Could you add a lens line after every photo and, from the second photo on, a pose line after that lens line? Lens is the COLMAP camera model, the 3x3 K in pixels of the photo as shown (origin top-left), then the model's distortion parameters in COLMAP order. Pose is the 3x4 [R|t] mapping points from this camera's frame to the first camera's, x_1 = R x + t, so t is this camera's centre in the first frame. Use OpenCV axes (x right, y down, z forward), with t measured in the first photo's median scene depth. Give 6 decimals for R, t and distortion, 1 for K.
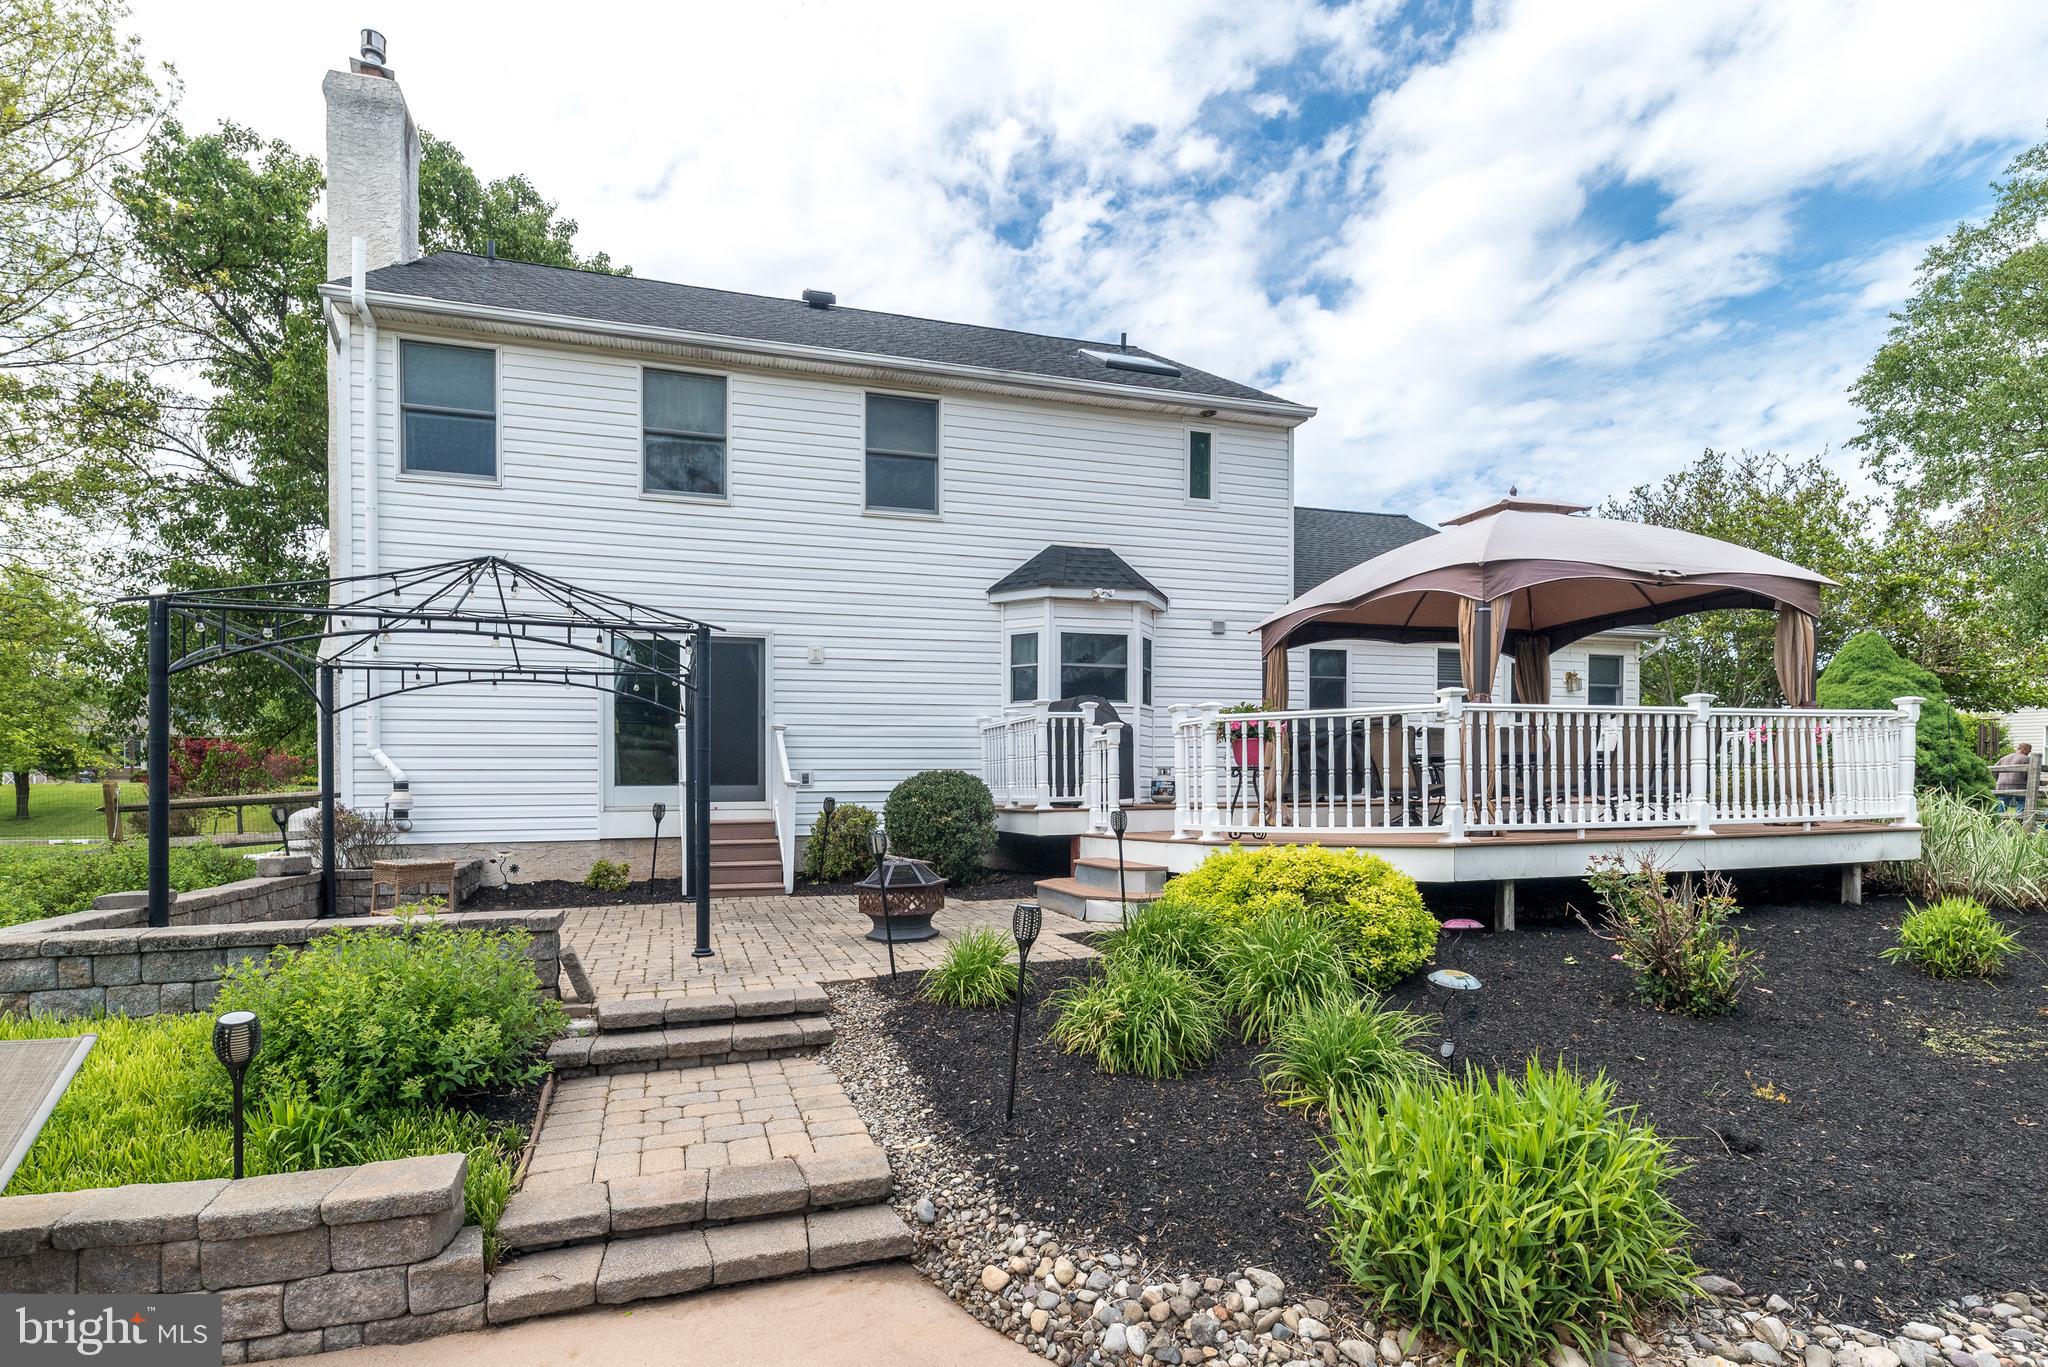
lens RADIAL K [[947.6, 0, 920.2], [0, 947.6, 800.3], [0, 0, 1]] dist [0.008041, 0.000946]
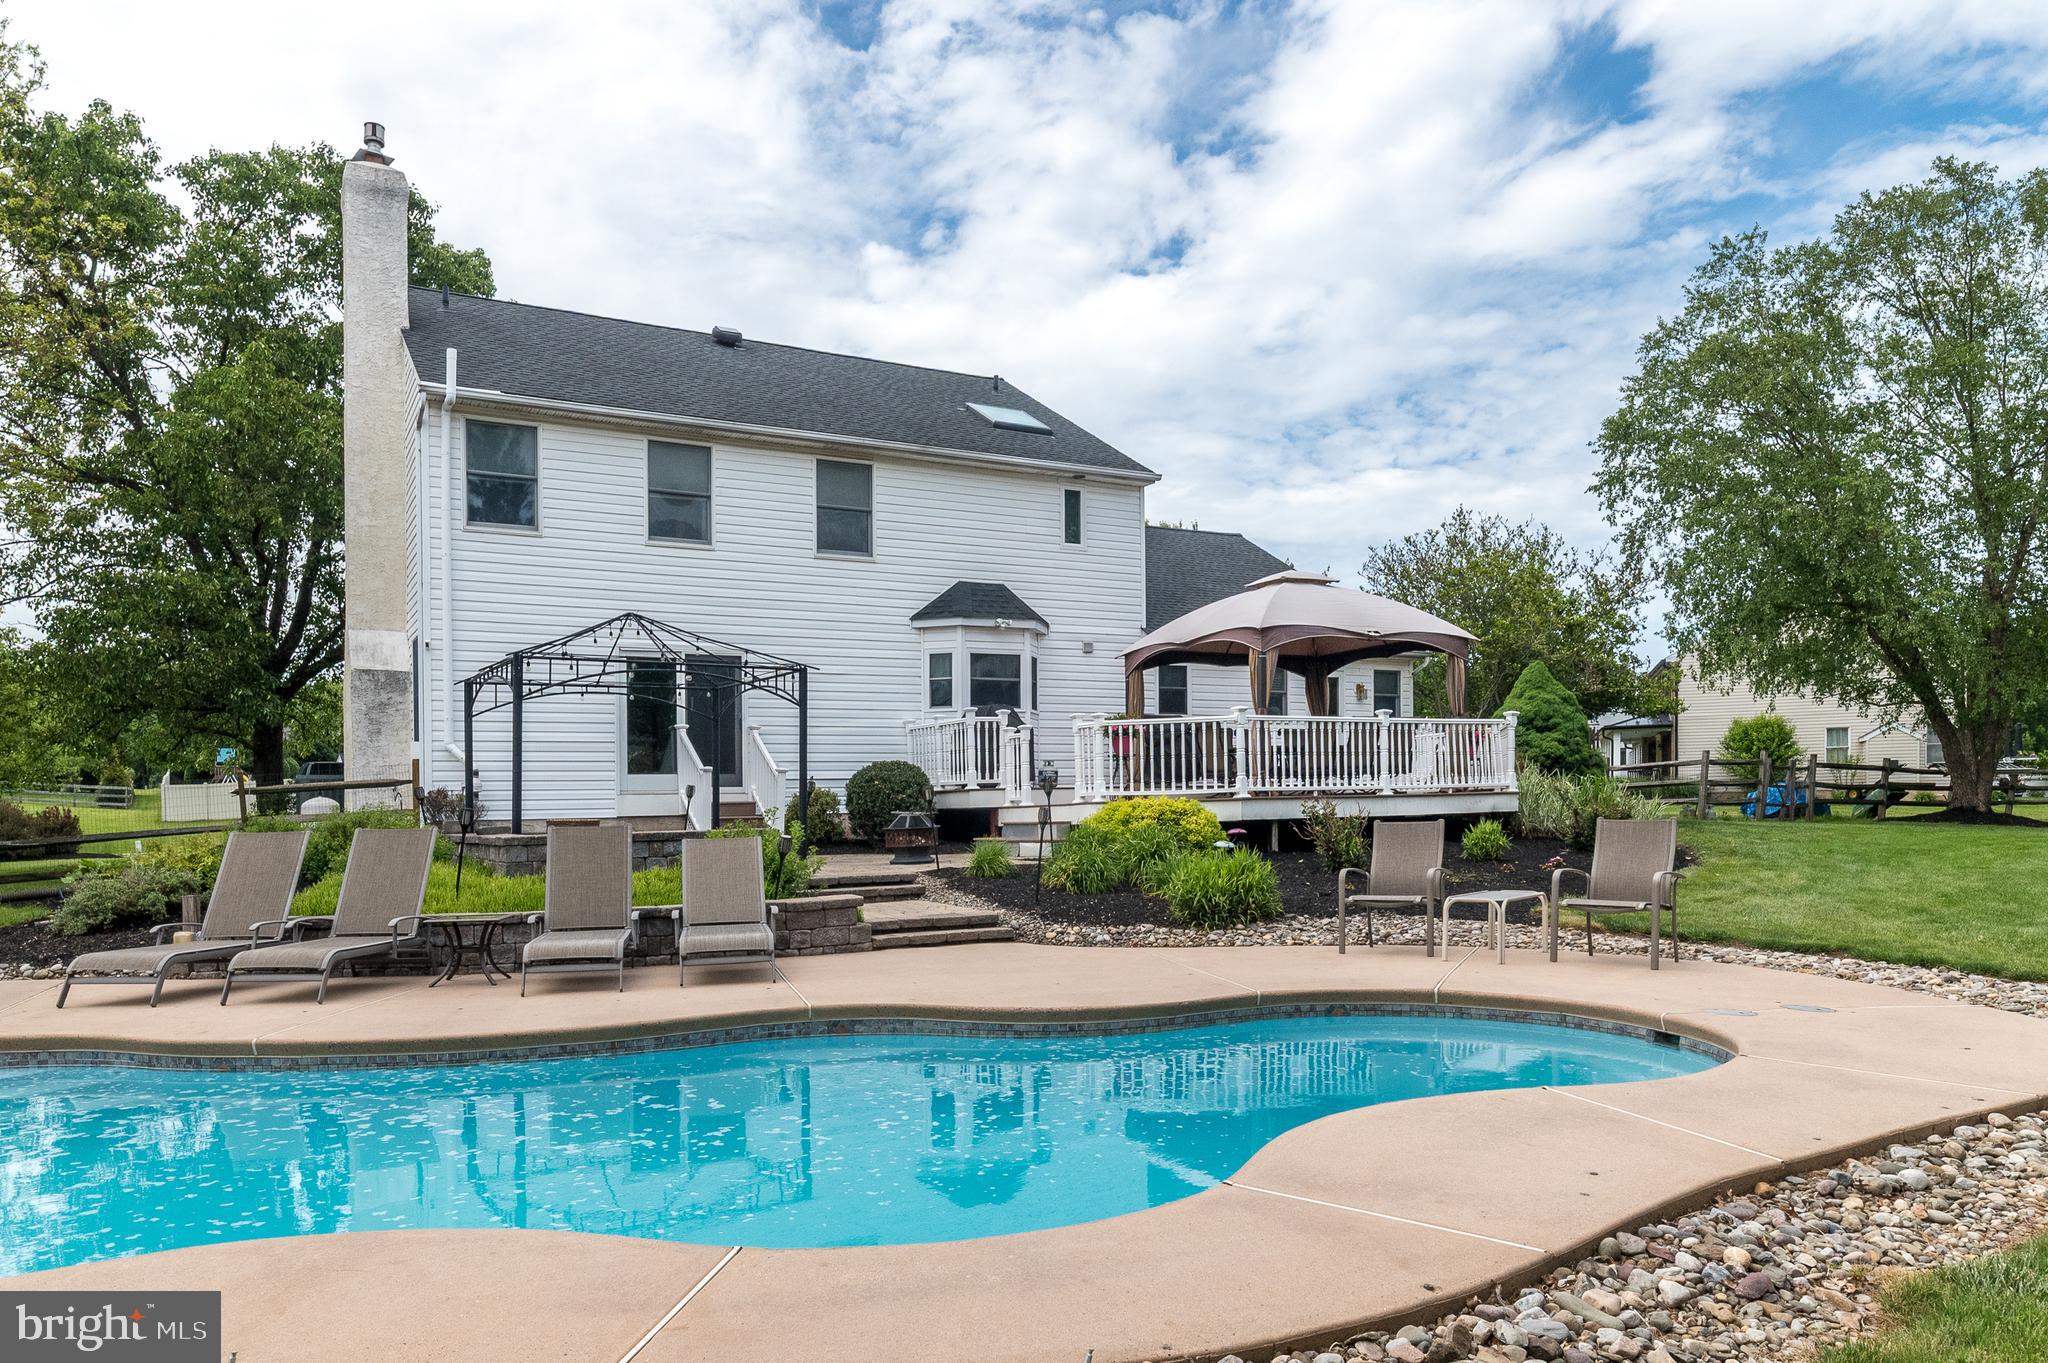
lens RADIAL K [[1392.3, 0, 940.0], [0, 1392.3, 825.3], [0, 0, 1]] dist [0.000974, -0.009310]
pose [[0.980299, -0.010470, 0.197240, -0.257093], [0.010572, 0.999944, 0.000538, 0.050994], [-0.197235, 0.001558, 0.980355, -0.805397]]
